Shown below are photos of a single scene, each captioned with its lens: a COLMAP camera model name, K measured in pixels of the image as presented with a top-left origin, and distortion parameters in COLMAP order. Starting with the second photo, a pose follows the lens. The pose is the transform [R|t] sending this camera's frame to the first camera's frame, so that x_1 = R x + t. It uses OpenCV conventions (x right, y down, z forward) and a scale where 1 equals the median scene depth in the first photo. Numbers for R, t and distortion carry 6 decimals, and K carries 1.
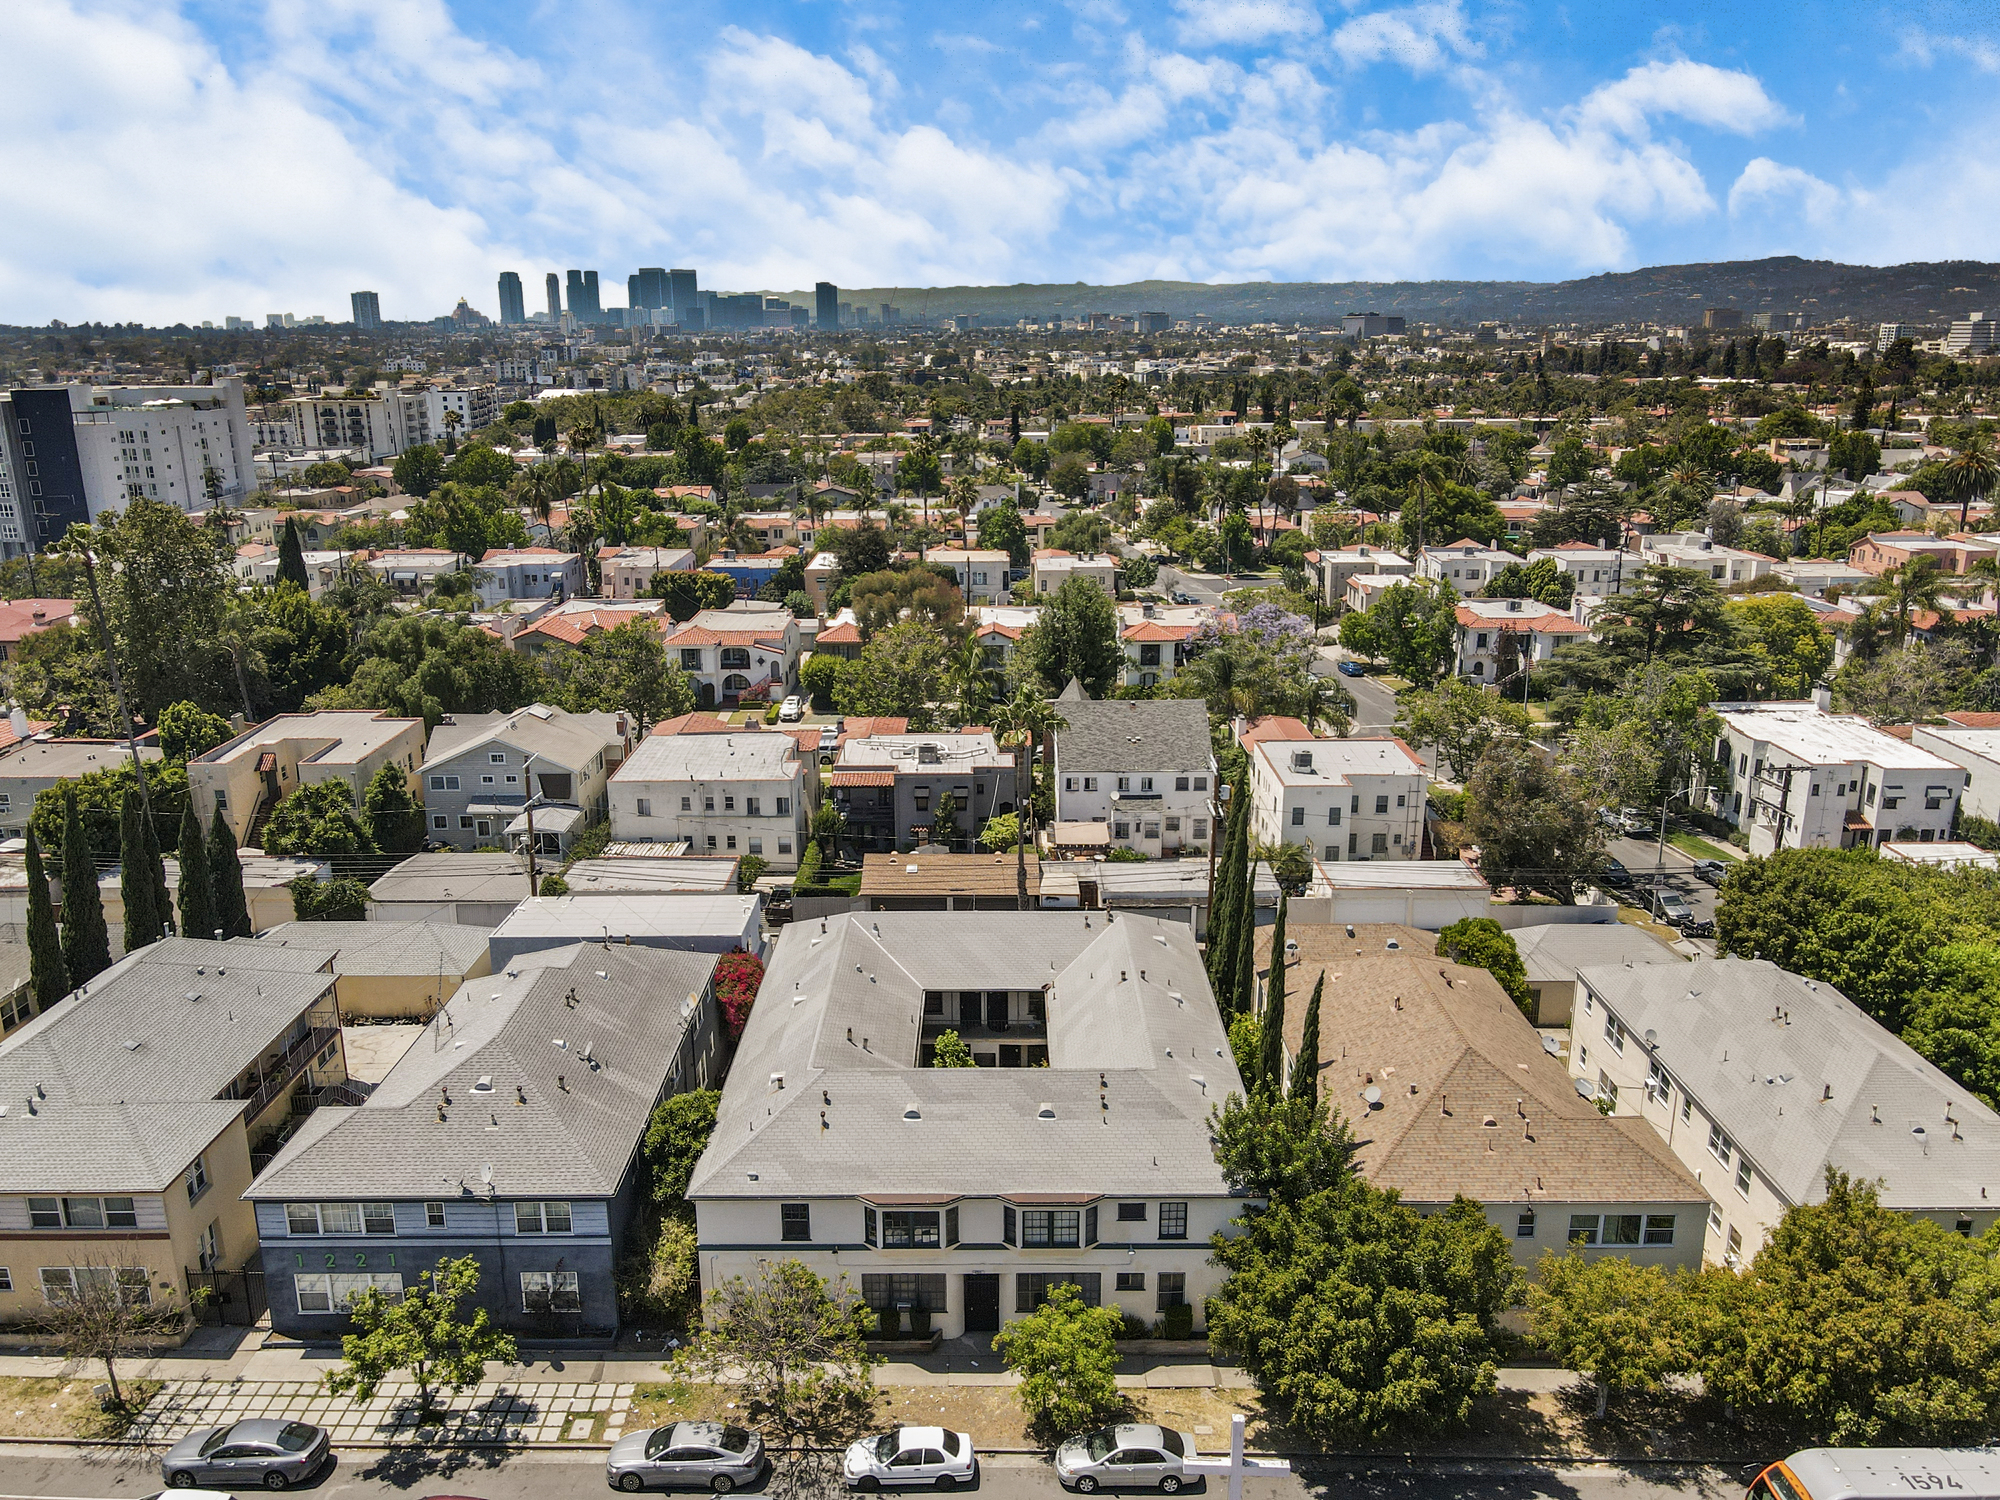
lens RADIAL K [[1463.8, 0, 992.6], [0, 1463.8, 747.3], [0, 0, 1]] dist [-0.001501, 0.001013]
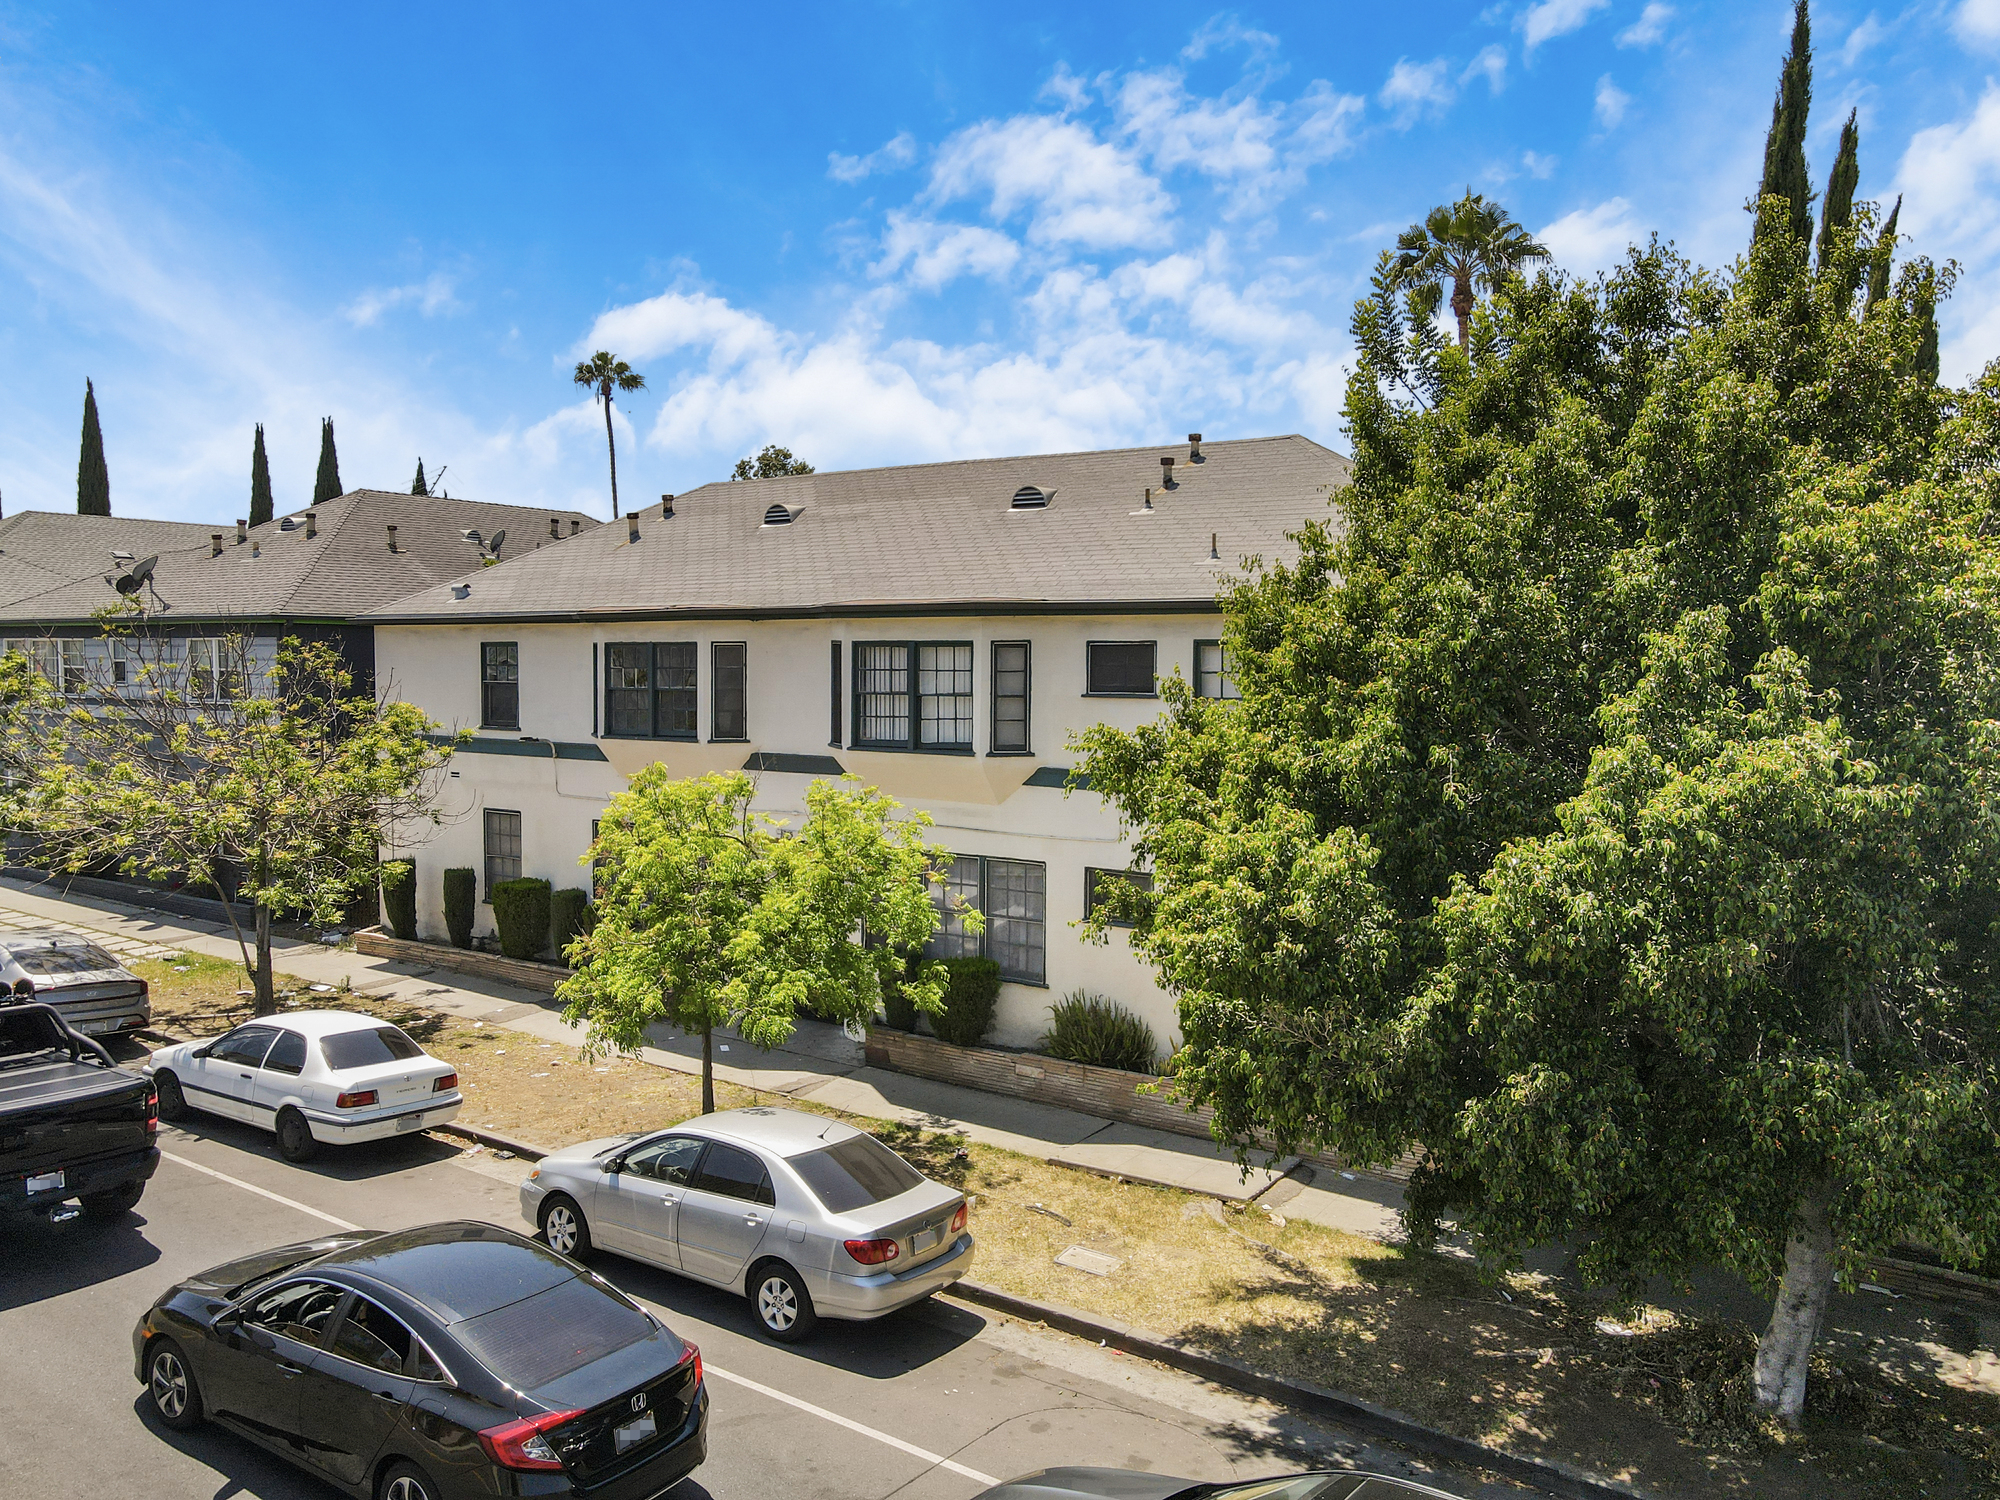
lens RADIAL K [[1474.2, 0, 1000.0], [0, 1474.2, 750.0], [0, 0, 1]] dist [0.044139, -0.001499]
pose [[0.829730, 0.042114, -0.556574, 0.259968], [-0.163257, 0.971854, -0.169844, 0.386424], [0.533756, 0.231789, 0.813252, 0.676002]]
